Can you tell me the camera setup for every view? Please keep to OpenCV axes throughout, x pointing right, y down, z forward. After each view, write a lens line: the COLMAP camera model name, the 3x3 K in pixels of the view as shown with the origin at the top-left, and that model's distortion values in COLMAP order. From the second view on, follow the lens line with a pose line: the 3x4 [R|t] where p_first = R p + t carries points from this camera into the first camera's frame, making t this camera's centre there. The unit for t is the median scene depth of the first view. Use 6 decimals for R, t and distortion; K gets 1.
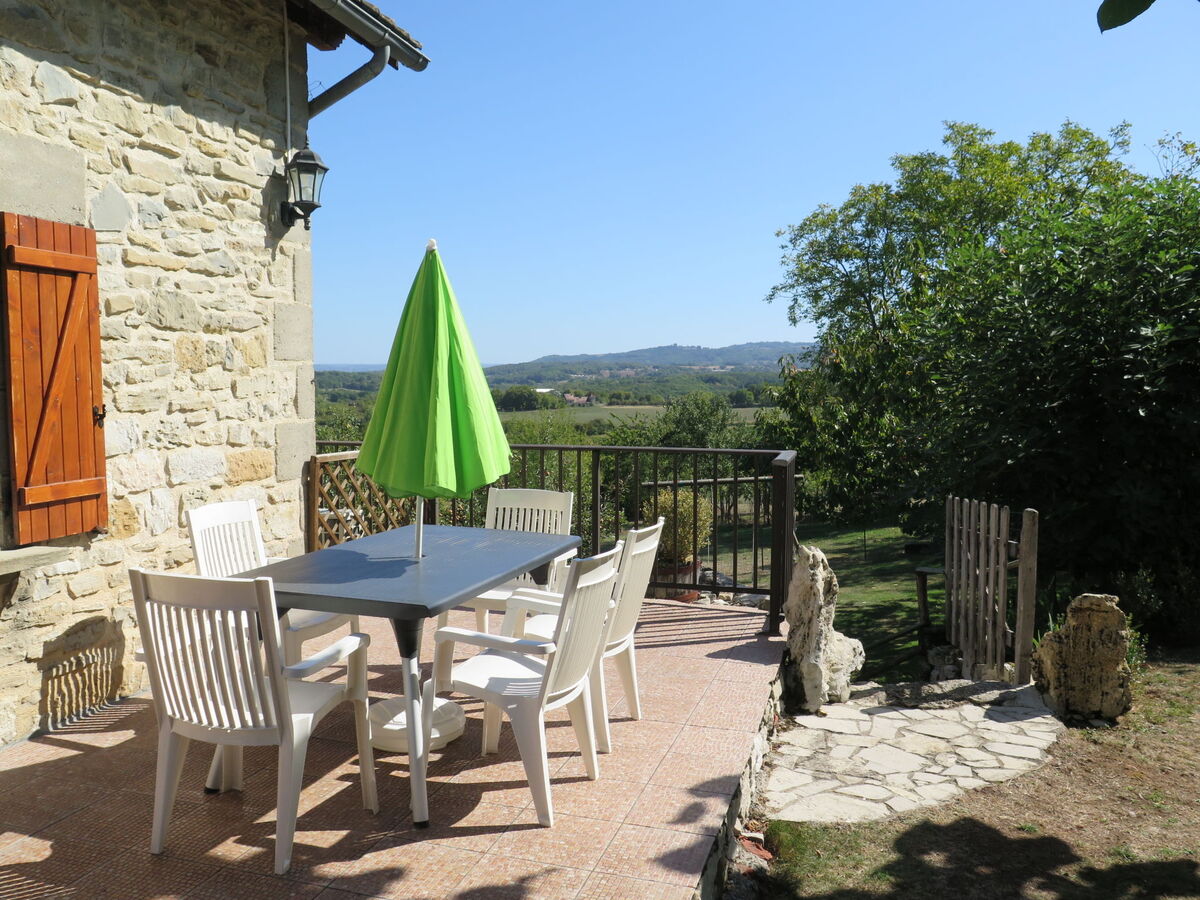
lens RADIAL K [[1011.0, 0, 603.3], [0, 1011.0, 448.0], [0, 0, 1]] dist [-0.014759, -0.005215]
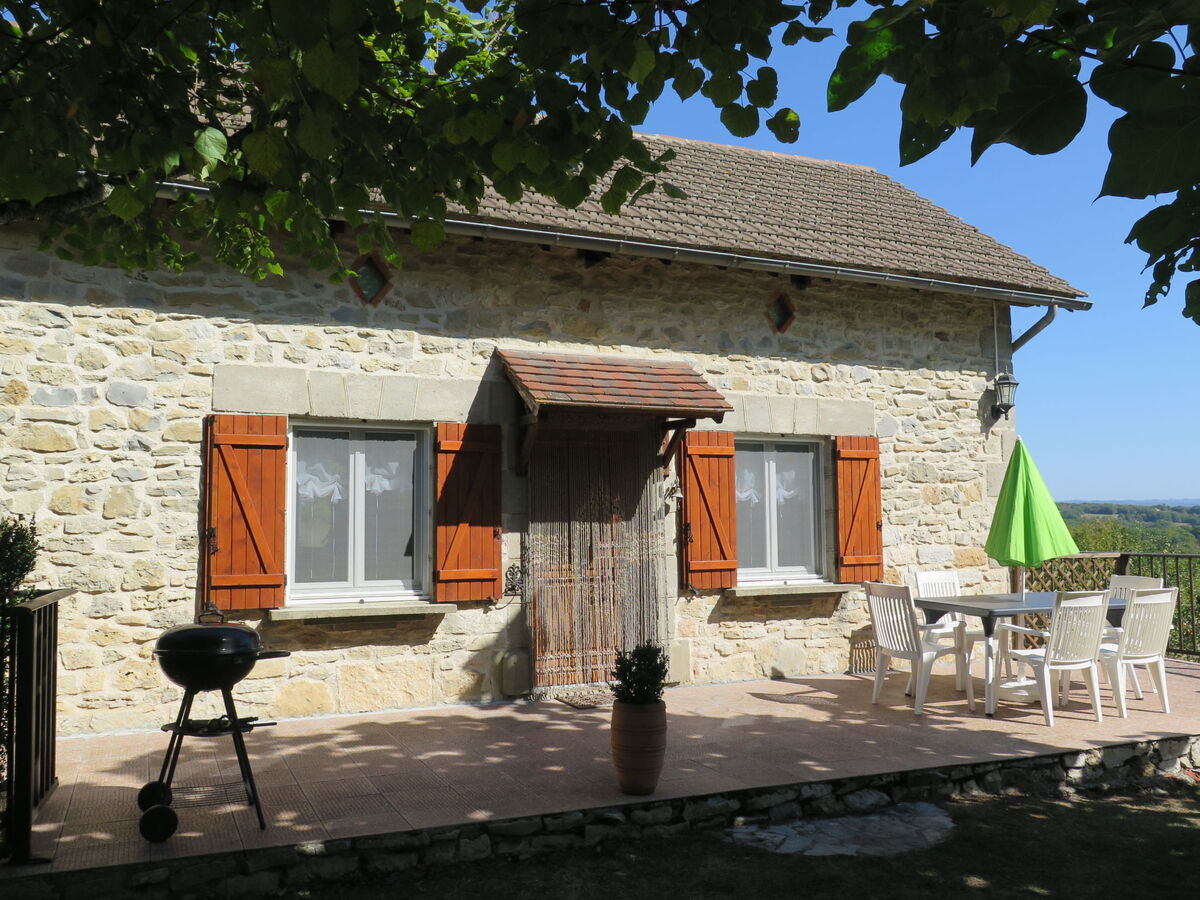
lens RADIAL K [[1019.6, 0, 602.9], [0, 1019.6, 454.4], [0, 0, 1]] dist [-0.015444, -0.000359]
pose [[0.659699, -0.051635, -0.749754, 0.593800], [-0.044806, 0.993160, -0.107822, 0.062356], [0.750193, 0.104724, 0.652873, -0.686826]]
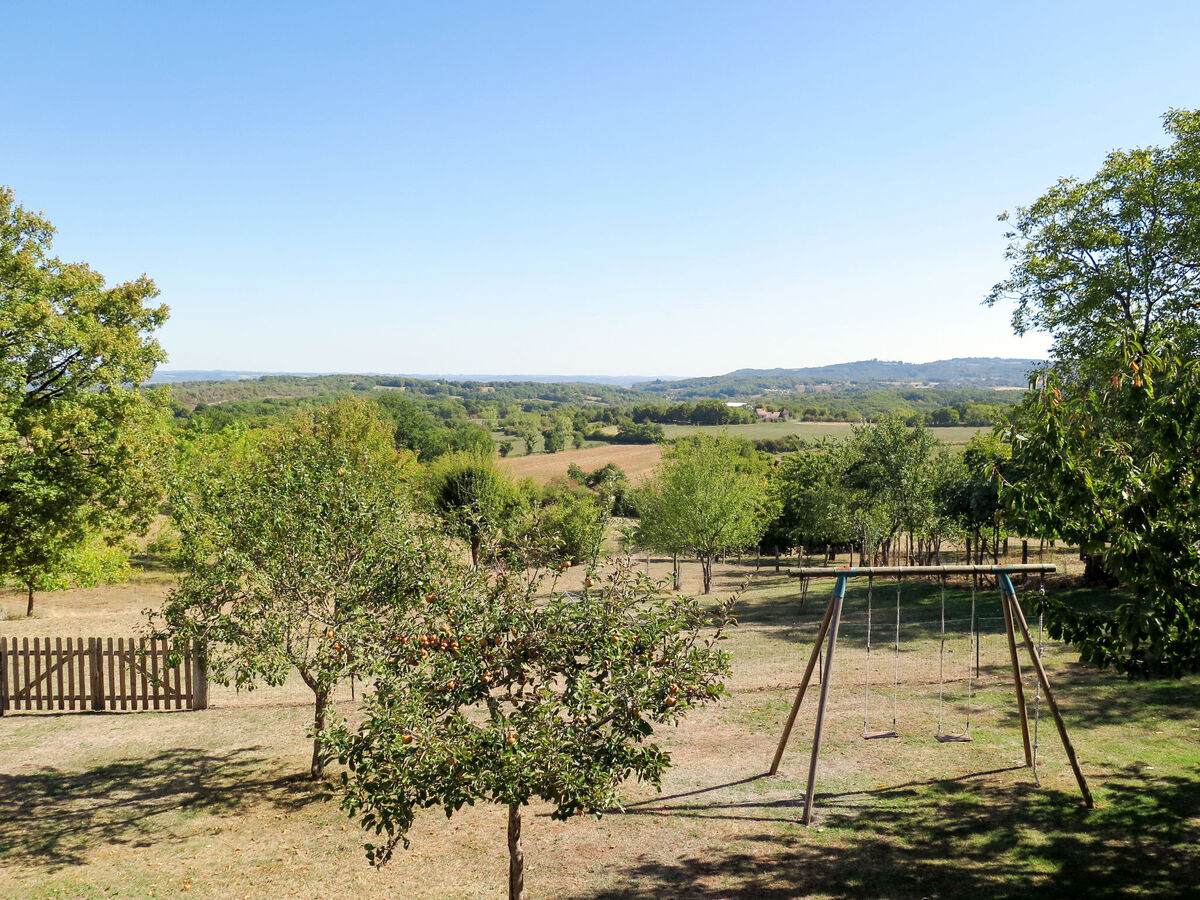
lens RADIAL K [[1019.6, 0, 602.9], [0, 1019.6, 454.4], [0, 0, 1]] dist [-0.015444, -0.000359]
pose [[0.982056, 0.027436, -0.186585, 0.142430], [-0.028802, 0.999574, -0.004618, -0.111052], [0.186379, 0.009909, 0.982428, 1.225900]]
